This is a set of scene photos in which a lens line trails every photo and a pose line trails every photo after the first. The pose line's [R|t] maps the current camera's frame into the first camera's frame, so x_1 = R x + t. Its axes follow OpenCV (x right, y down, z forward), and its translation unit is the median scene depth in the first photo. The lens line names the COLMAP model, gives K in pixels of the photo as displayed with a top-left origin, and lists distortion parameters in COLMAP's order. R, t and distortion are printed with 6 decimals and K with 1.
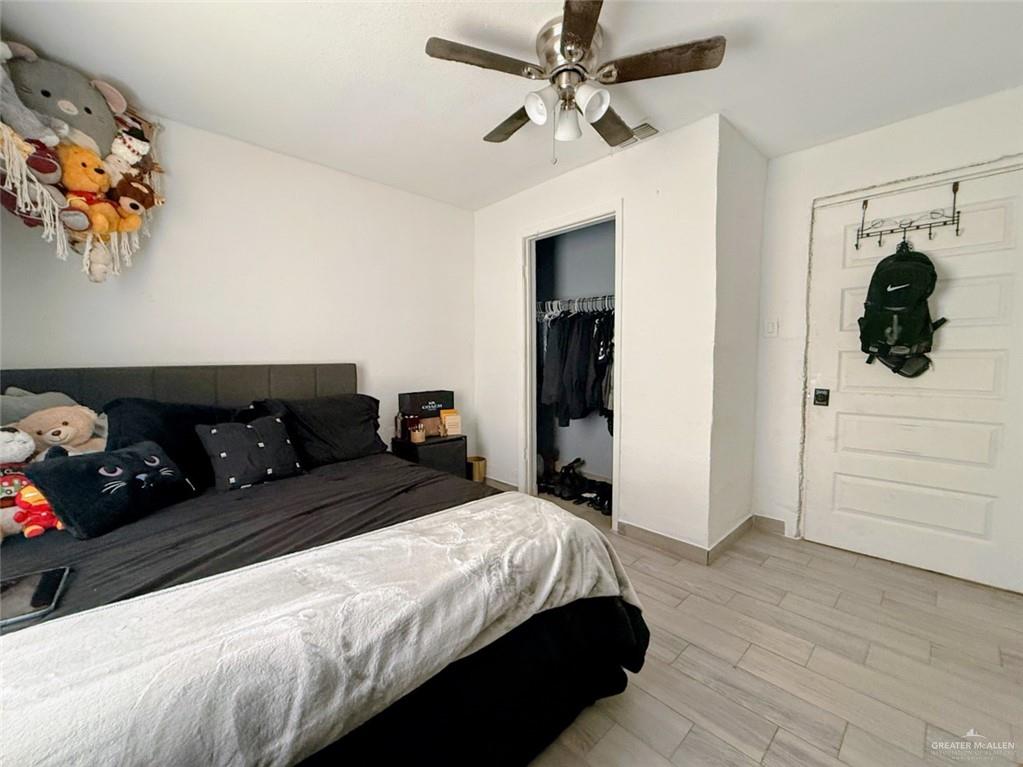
lens RADIAL K [[413.7, 0, 511.5], [0, 413.7, 383.5], [0, 0, 1]] dist [0.000024, -0.000005]
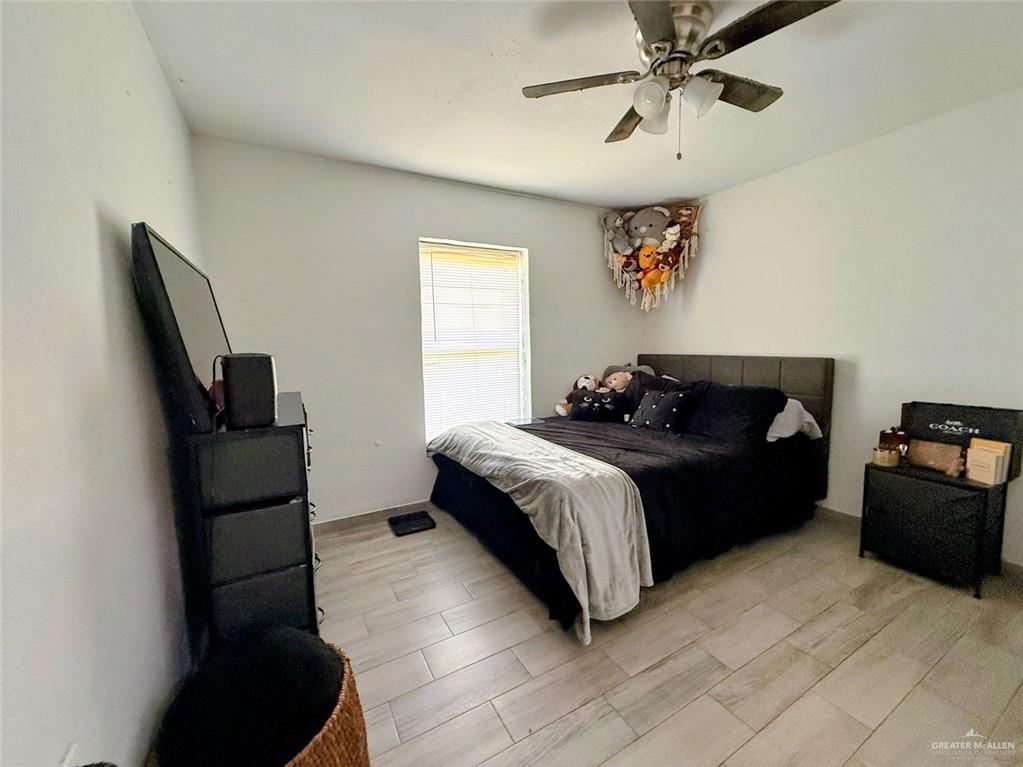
lens RADIAL K [[413.7, 0, 511.5], [0, 413.7, 383.5], [0, 0, 1]] dist [0.000024, -0.000005]
pose [[-0.245295, 0.102892, -0.963973, 1.052444], [-0.048344, 0.991816, 0.118165, -0.102174], [0.968242, 0.075588, -0.238313, 0.821111]]
